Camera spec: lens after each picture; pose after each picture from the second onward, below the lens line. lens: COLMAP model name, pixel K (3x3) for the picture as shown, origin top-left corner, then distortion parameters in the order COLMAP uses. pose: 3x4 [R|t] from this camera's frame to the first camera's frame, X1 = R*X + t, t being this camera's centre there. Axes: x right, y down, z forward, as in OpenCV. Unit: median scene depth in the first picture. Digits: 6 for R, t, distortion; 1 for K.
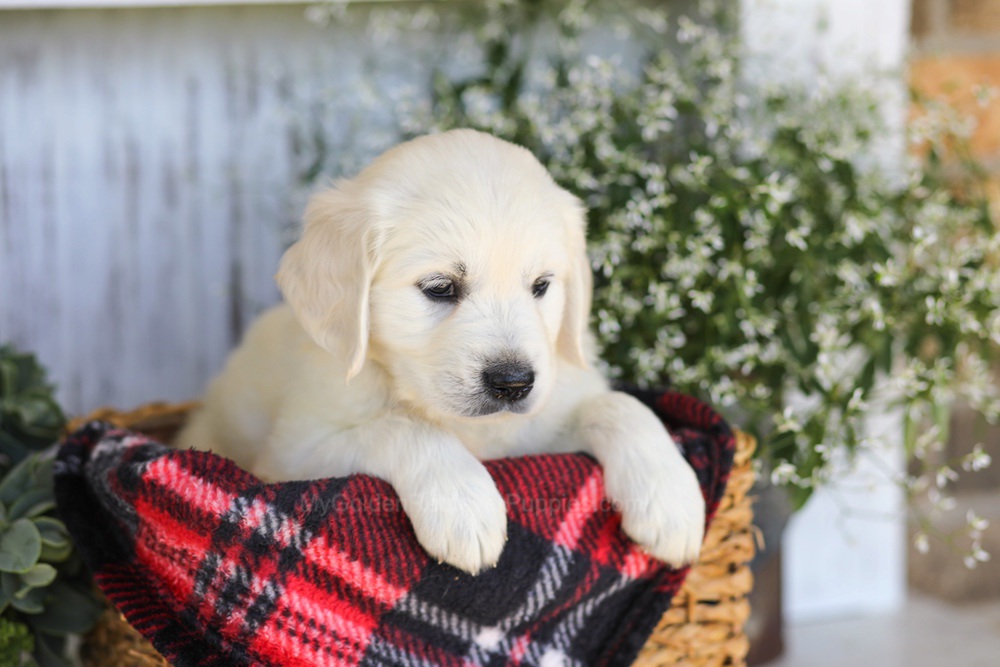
lens RADIAL K [[2838.7, 0, 581.2], [0, 2838.7, 355.6], [0, 0, 1]] dist [0.147409, 0.000000]
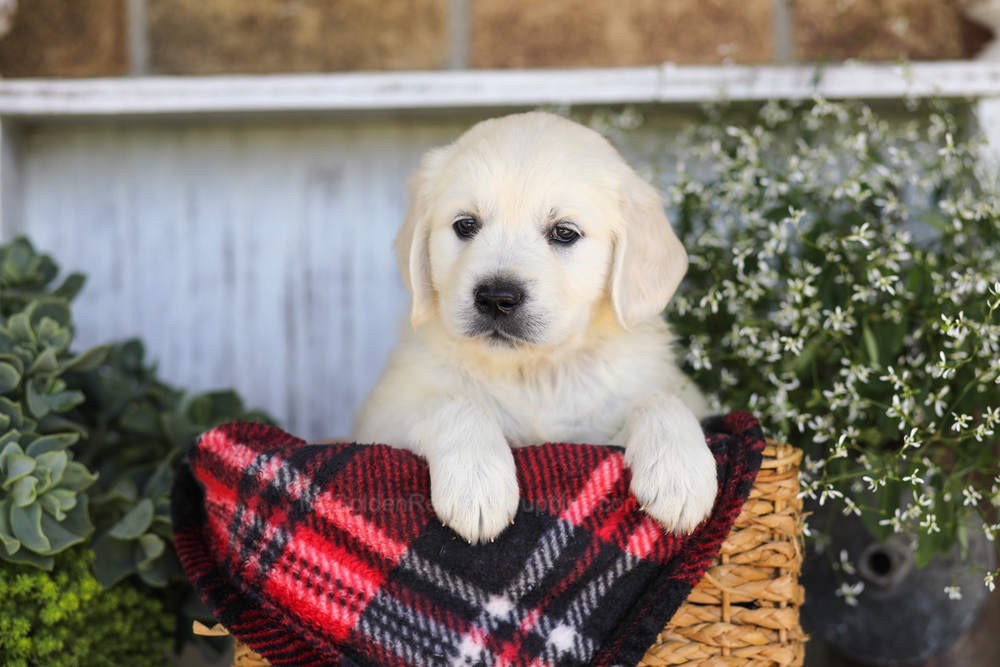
lens RADIAL K [[2838.7, 0, 478.9], [0, 2838.7, 357.4], [0, 0, 1]] dist [0.147409, 0.000000]
pose [[0.919154, -0.005195, -0.393863, 0.392614], [-0.058640, 0.986966, -0.149865, 0.171848], [0.389508, 0.160845, 0.906869, 0.011570]]
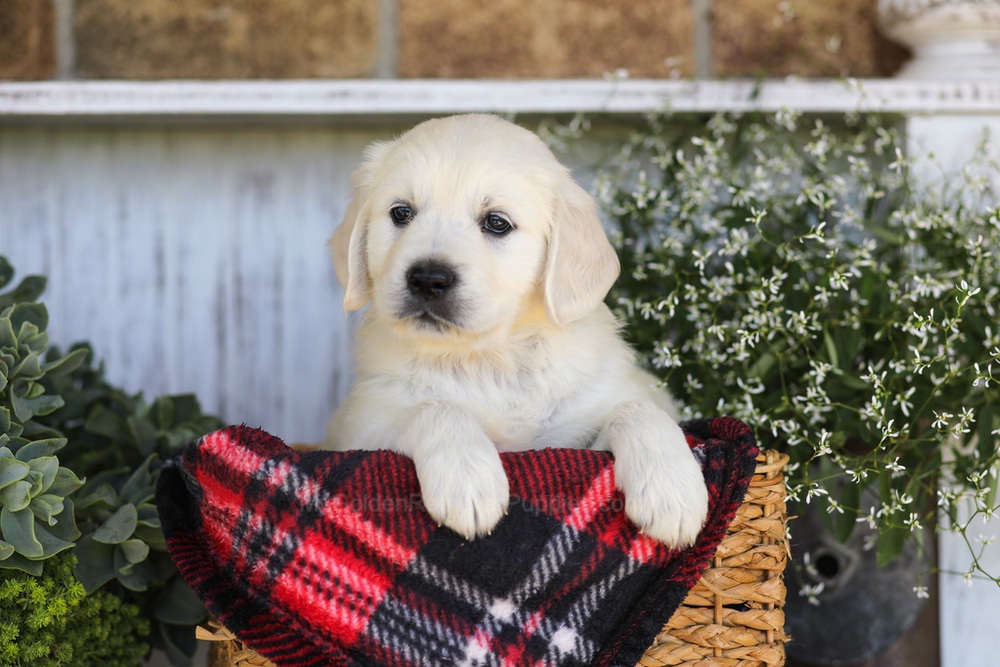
lens RADIAL K [[2838.7, 0, 500.3], [0, 2838.7, 335.4], [0, 0, 1]] dist [0.147409, 0.000000]
pose [[0.958410, -0.002520, -0.285382, 0.284297], [-0.045921, 0.985570, -0.162919, 0.177446], [0.281675, 0.169248, 0.944465, -0.045700]]
